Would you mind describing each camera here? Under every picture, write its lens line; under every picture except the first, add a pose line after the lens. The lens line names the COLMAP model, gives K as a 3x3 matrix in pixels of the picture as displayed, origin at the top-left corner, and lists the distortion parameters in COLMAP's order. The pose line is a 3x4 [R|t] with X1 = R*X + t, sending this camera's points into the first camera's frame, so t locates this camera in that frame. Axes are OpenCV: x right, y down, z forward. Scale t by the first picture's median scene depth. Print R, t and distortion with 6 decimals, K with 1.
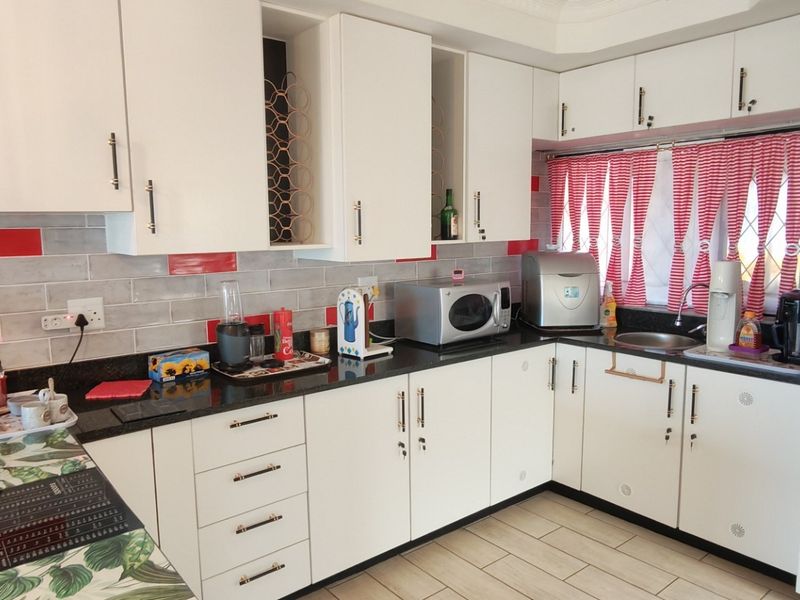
lens RADIAL K [[595.3, 0, 400.0], [0, 595.3, 300.0], [0, 0, 1]] dist [-0.005223, 0.004105]
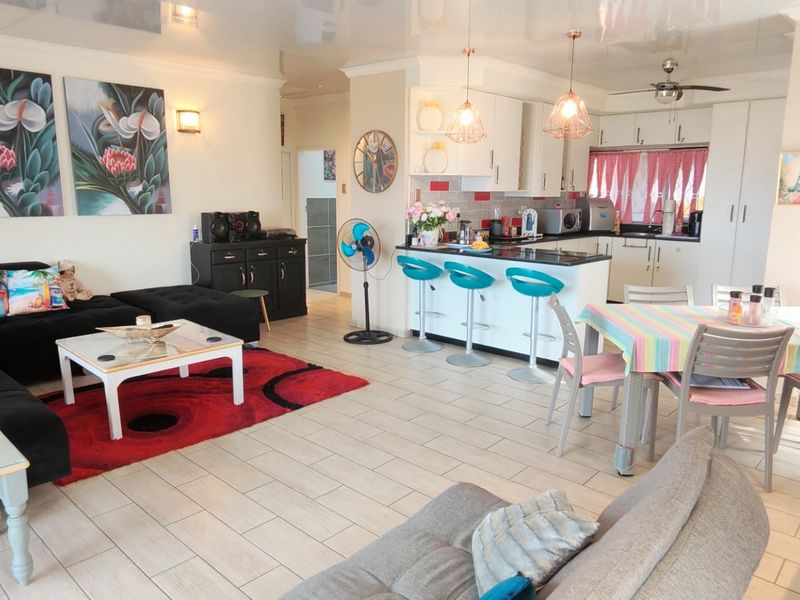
lens RADIAL K [[595.3, 0, 400.0], [0, 595.3, 300.0], [0, 0, 1]] dist [-0.005223, 0.004105]
pose [[0.990716, -0.007837, 0.135723, -0.894662], [-0.000538, 0.998104, 0.061555, 0.193813], [-0.135948, -0.061056, 0.988833, -1.305893]]
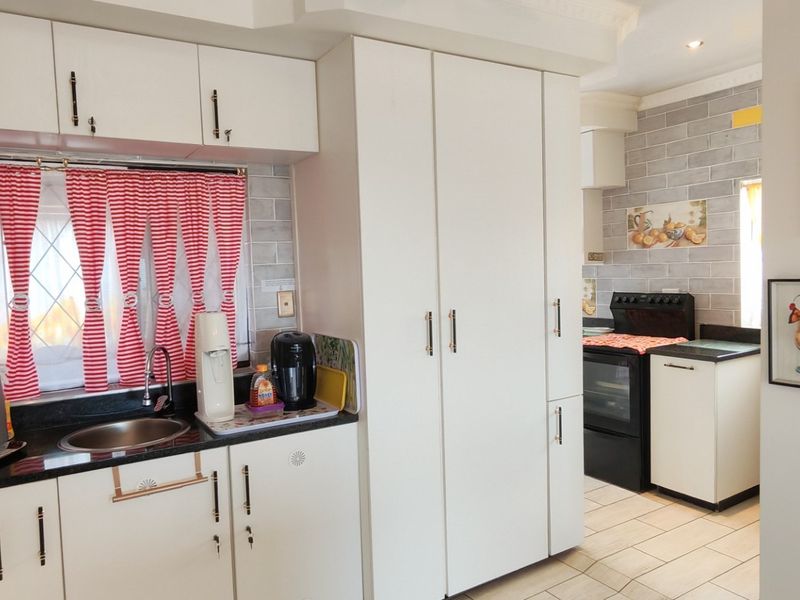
lens RADIAL K [[595.3, 0, 400.0], [0, 595.3, 300.0], [0, 0, 1]] dist [-0.005223, 0.004105]
pose [[0.132653, -0.050907, 0.989854, -0.234378], [0.158389, 0.986935, 0.029531, -0.061910], [-0.978425, 0.152865, 0.138983, 0.585668]]
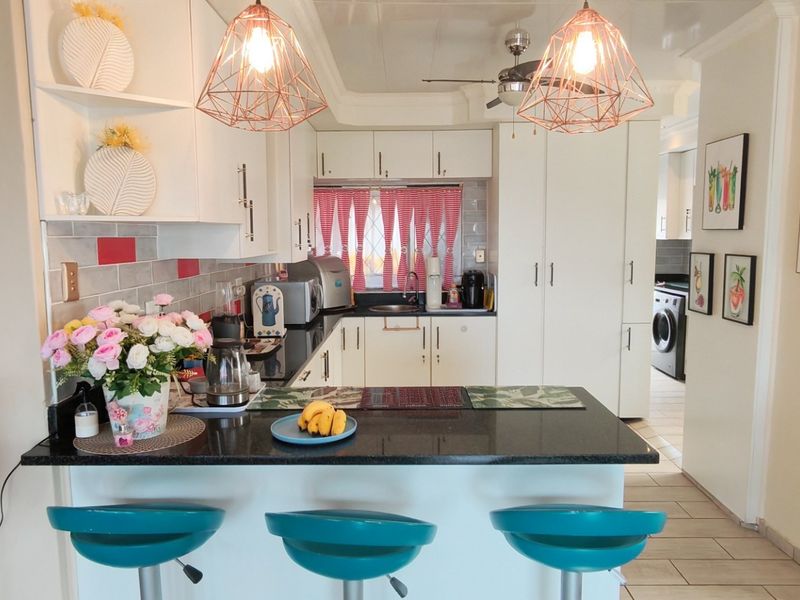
lens RADIAL K [[595.3, 0, 400.0], [0, 595.3, 300.0], [0, 0, 1]] dist [-0.005223, 0.004105]
pose [[0.638754, -0.078406, 0.765406, -0.838230], [0.097362, 0.995034, 0.020677, 0.014088], [-0.763226, 0.061314, 0.643216, -0.056029]]
